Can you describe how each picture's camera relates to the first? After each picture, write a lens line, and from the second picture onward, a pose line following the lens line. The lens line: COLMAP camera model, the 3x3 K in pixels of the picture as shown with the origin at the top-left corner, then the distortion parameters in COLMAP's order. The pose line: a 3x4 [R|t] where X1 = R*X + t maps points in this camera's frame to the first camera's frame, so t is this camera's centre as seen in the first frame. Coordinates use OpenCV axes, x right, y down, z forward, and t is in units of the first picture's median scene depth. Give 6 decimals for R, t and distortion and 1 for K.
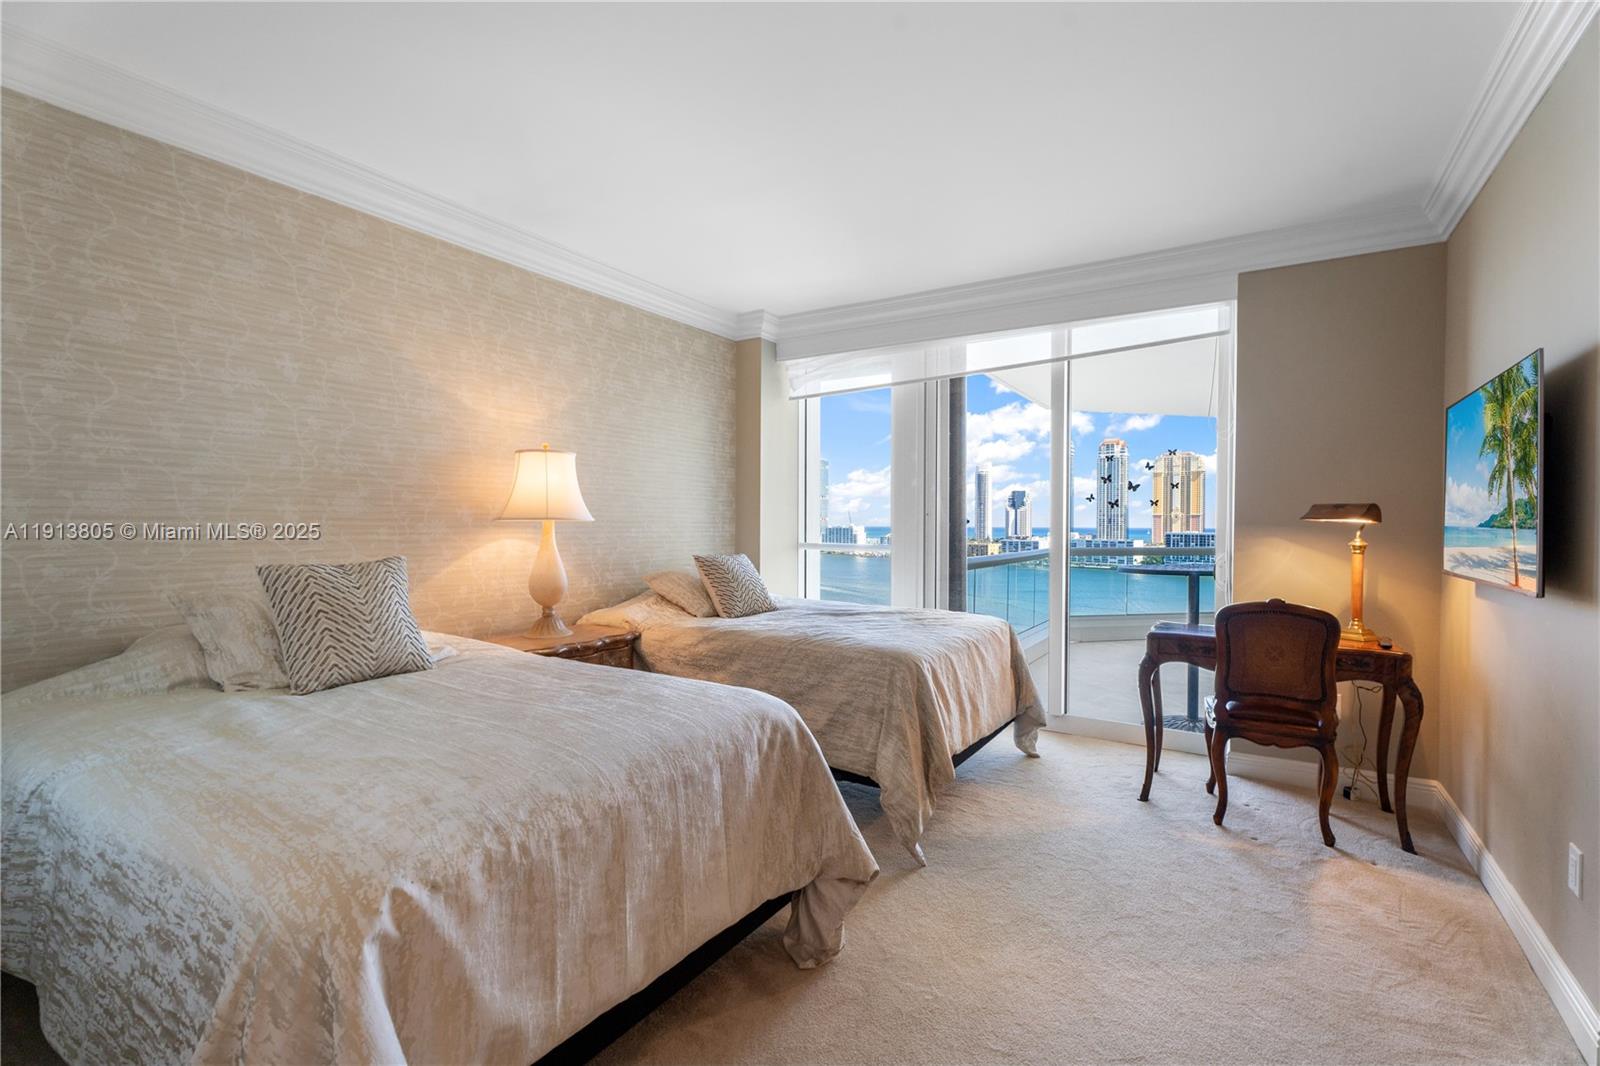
lens RADIAL K [[719.6, 0, 815.8], [0, 719.6, 532.5], [0, 0, 1]] dist [0.001741, 0.000423]
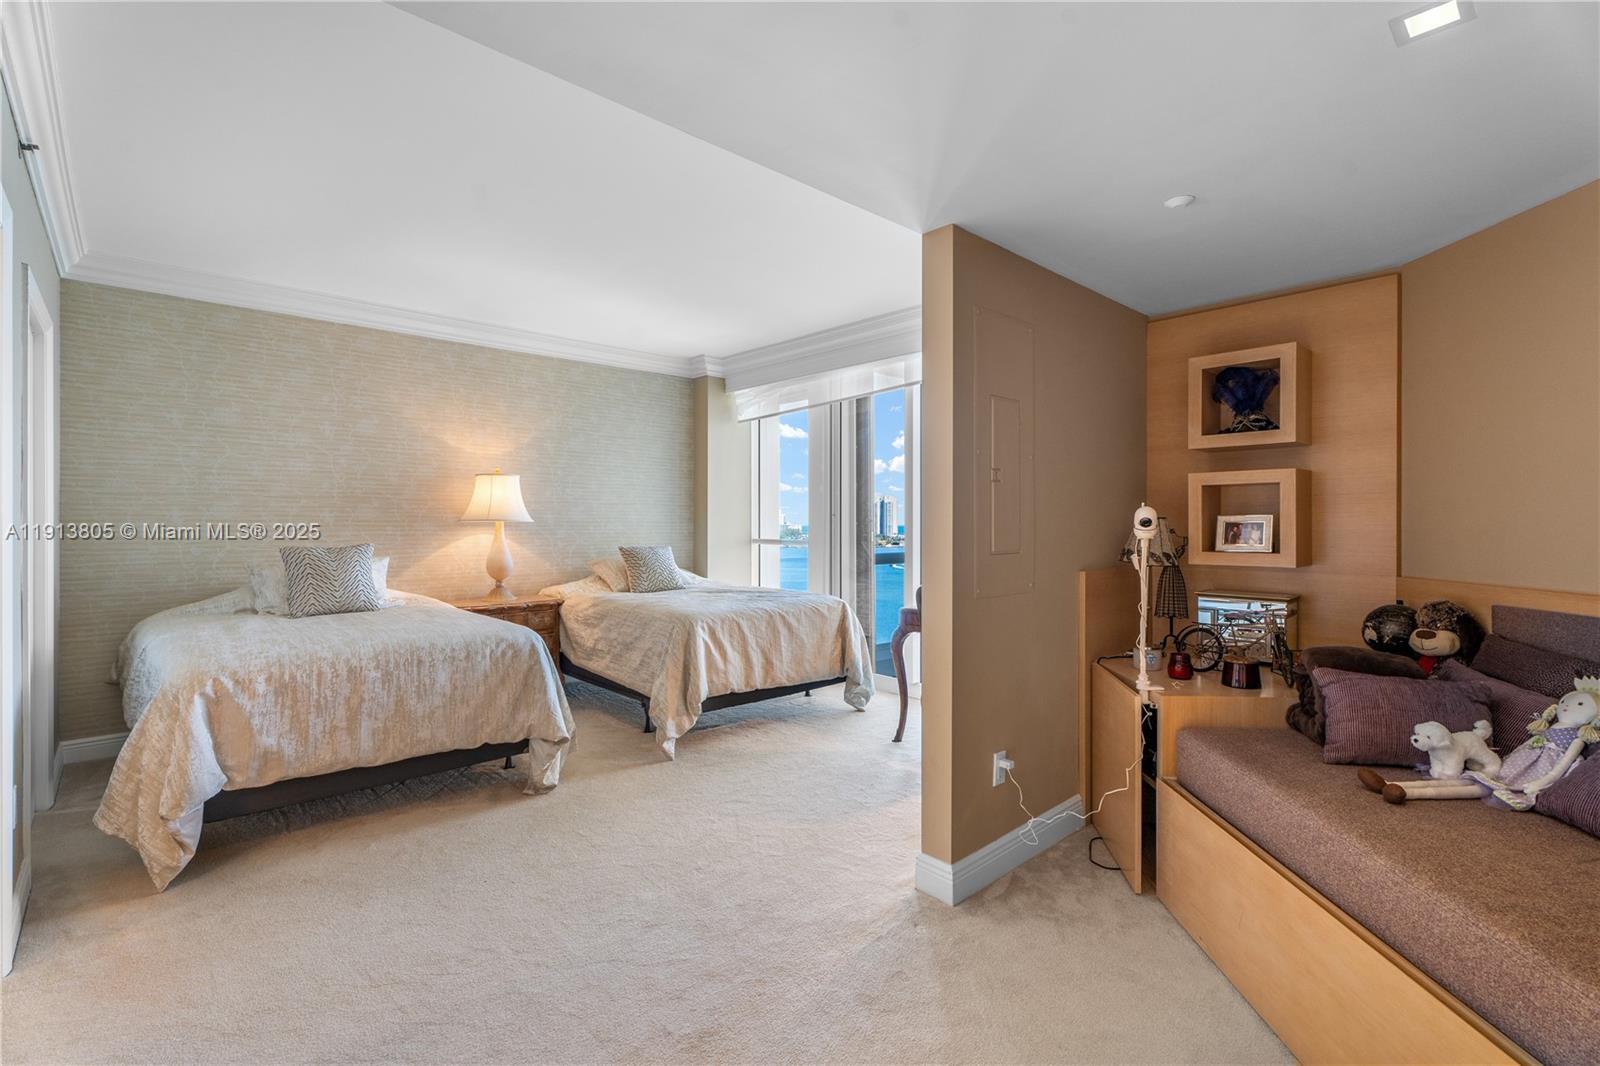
lens RADIAL K [[720.5, 0, 805.4], [0, 720.5, 530.2], [0, 0, 1]] dist [0.002747, 0.000017]
pose [[0.965208, -0.001447, -0.261480, 0.620815], [0.000687, 0.999995, -0.002996, 0.005986], [0.261483, 0.002712, 0.965204, -0.255222]]
